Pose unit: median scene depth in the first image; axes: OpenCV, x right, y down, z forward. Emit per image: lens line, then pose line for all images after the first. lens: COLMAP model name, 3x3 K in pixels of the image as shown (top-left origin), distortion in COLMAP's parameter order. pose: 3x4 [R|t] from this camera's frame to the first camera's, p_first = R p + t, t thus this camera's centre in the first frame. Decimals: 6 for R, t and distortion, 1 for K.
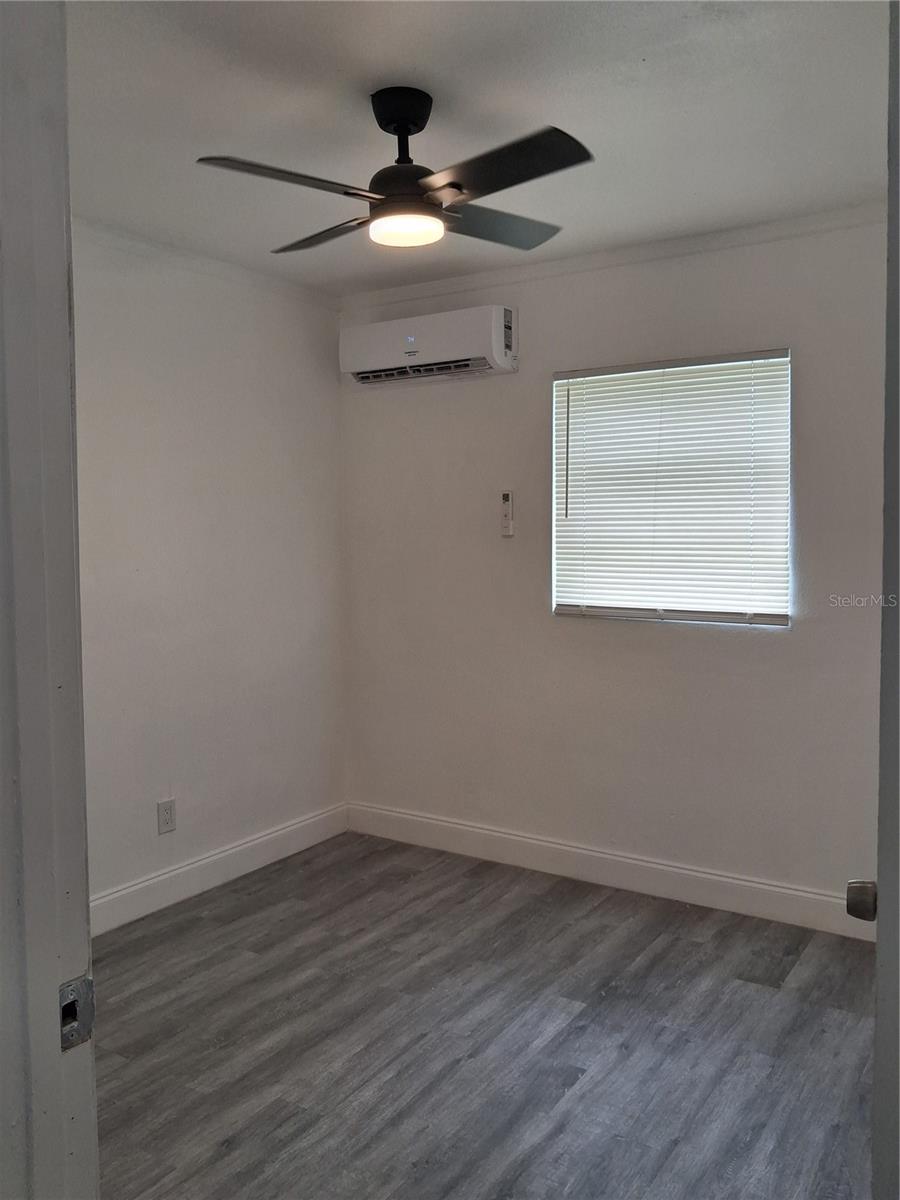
lens RADIAL K [[948.0, 0, 464.8], [0, 948.0, 597.6], [0, 0, 1]] dist [0.005221, -0.005121]
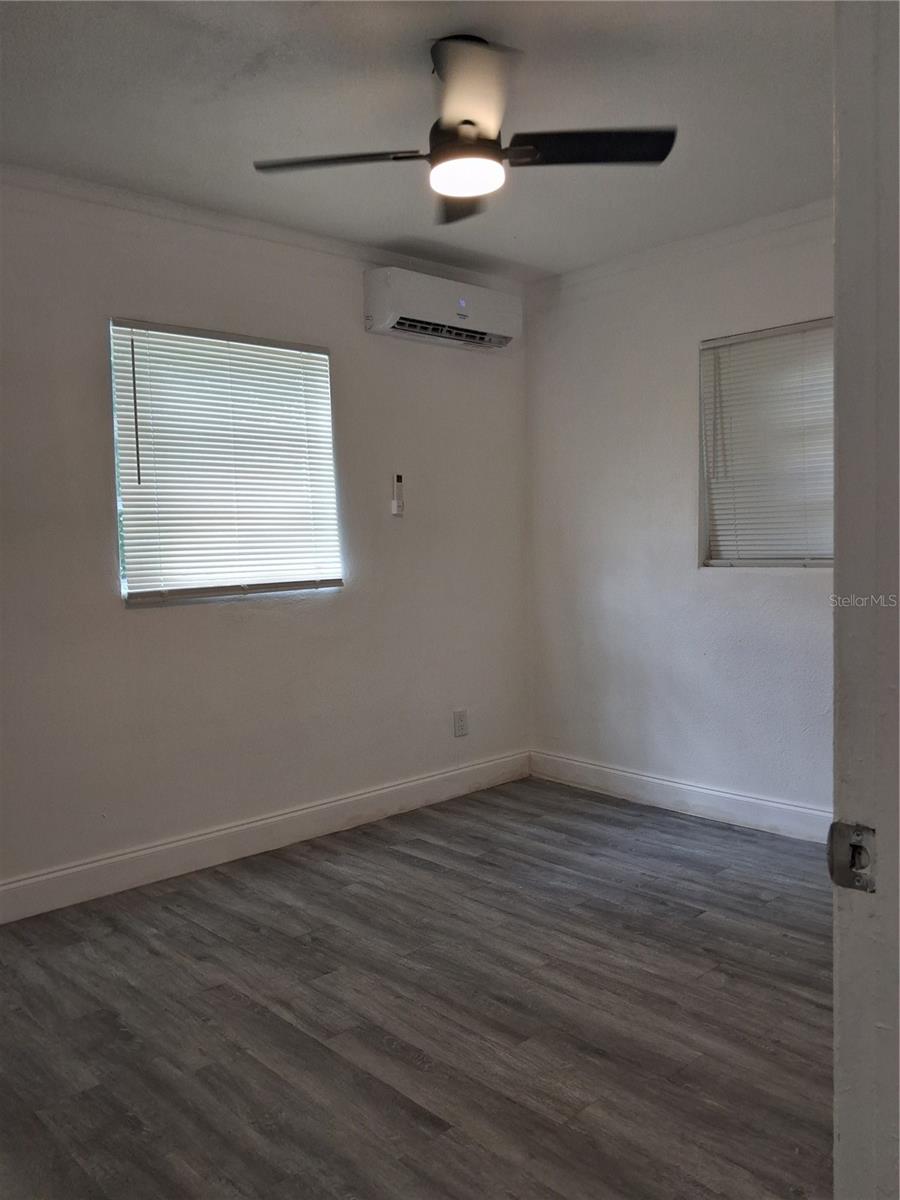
lens RADIAL K [[948.0, 0, 464.8], [0, 948.0, 597.6], [0, 0, 1]] dist [0.005221, -0.005121]
pose [[0.231947, -0.076498, 0.969716, -0.791595], [0.074020, 0.995400, 0.060819, -0.011229], [-0.969908, 0.057671, 0.236543, 0.567374]]
